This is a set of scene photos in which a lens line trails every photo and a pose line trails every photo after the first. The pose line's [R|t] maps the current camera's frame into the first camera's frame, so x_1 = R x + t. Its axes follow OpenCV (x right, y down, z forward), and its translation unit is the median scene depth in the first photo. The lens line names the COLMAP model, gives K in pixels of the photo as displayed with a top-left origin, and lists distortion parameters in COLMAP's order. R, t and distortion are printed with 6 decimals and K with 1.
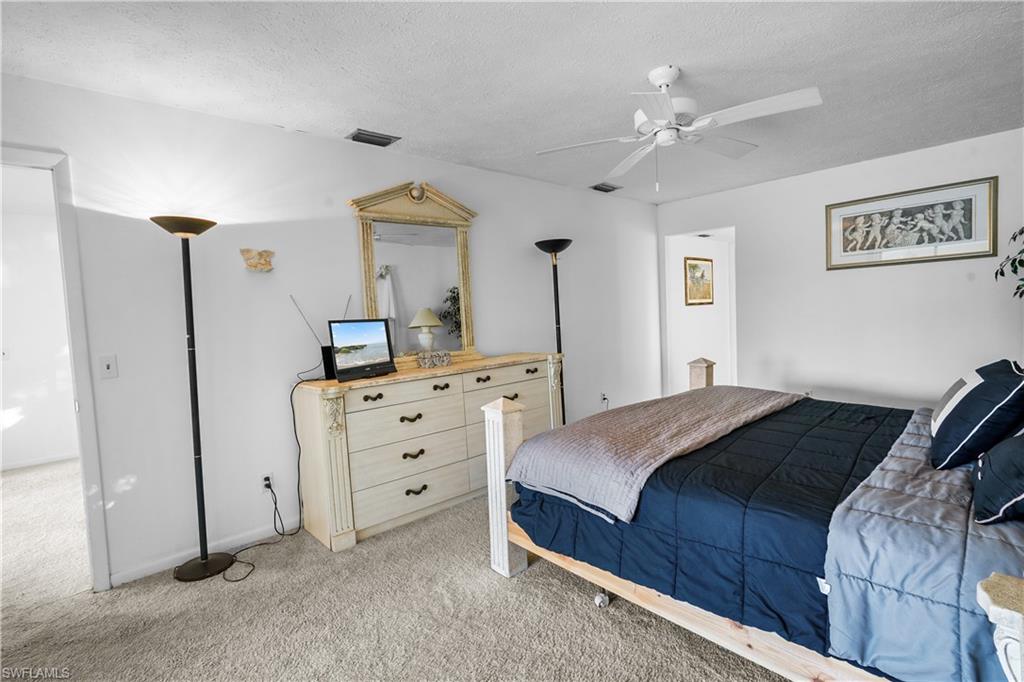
lens RADIAL K [[485.4, 0, 508.9], [0, 485.4, 341.3], [0, 0, 1]] dist [-0.001073, 0.000263]
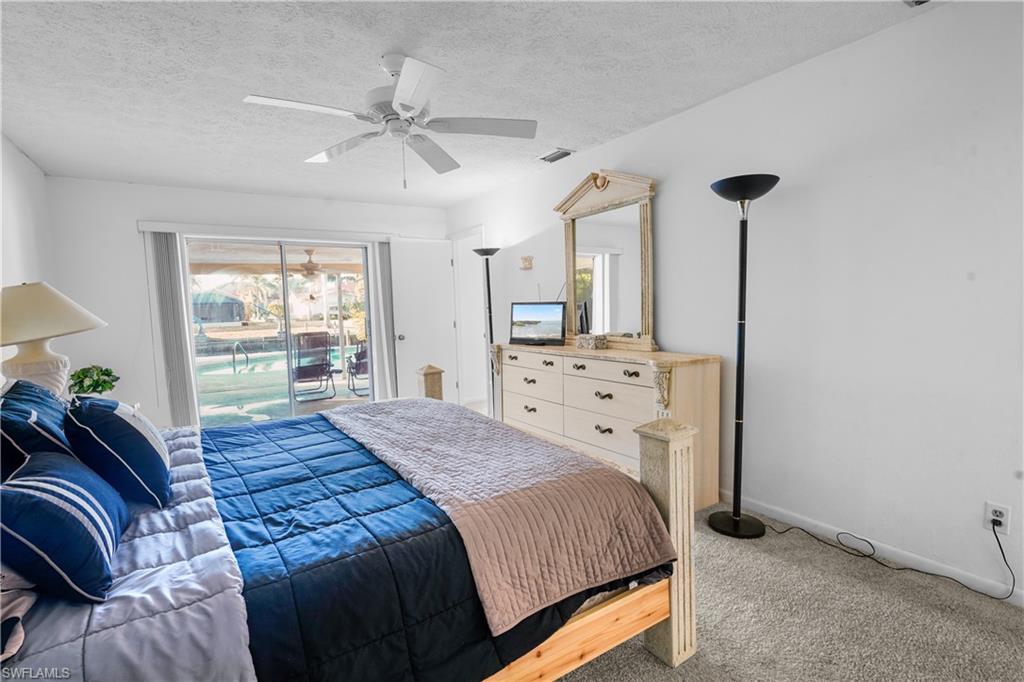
lens RADIAL K [[485.4, 0, 508.9], [0, 485.4, 341.3], [0, 0, 1]] dist [-0.001073, 0.000263]
pose [[-0.142606, 0.128953, -0.981343, 0.985558], [-0.021607, 0.990835, 0.133340, -0.108649], [0.989544, 0.040219, -0.138513, 1.046378]]
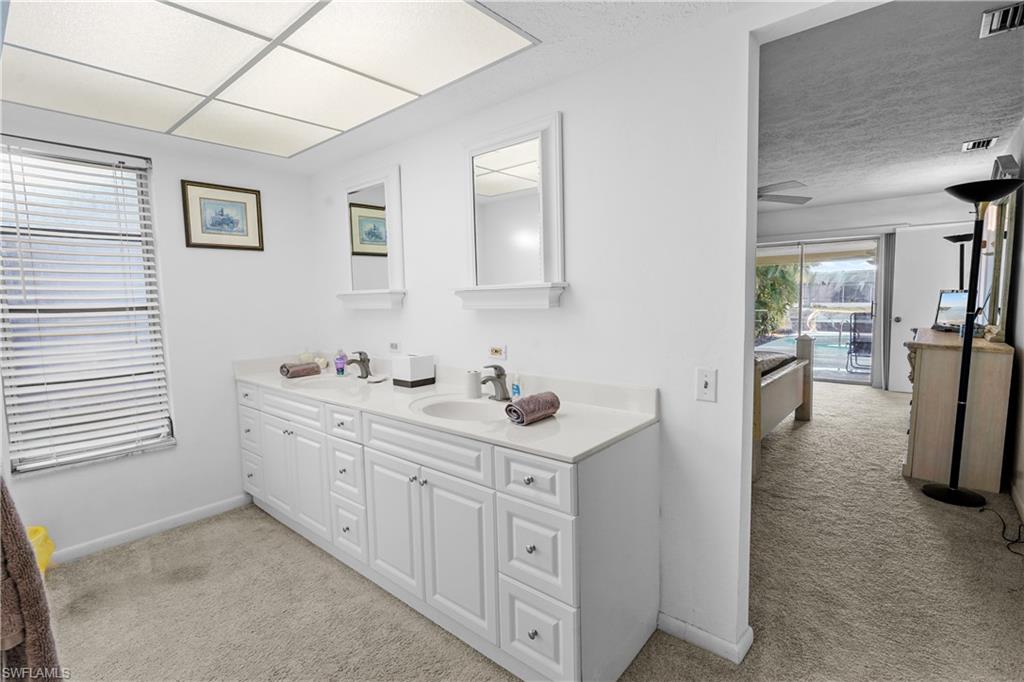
lens RADIAL K [[485.4, 0, 508.9], [0, 485.4, 341.3], [0, 0, 1]] dist [-0.001073, 0.000263]
pose [[-0.988881, 0.079753, -0.125511, 1.088757], [0.060403, 0.986677, 0.151060, -0.176837], [0.135886, 0.141799, -0.980524, 2.089336]]
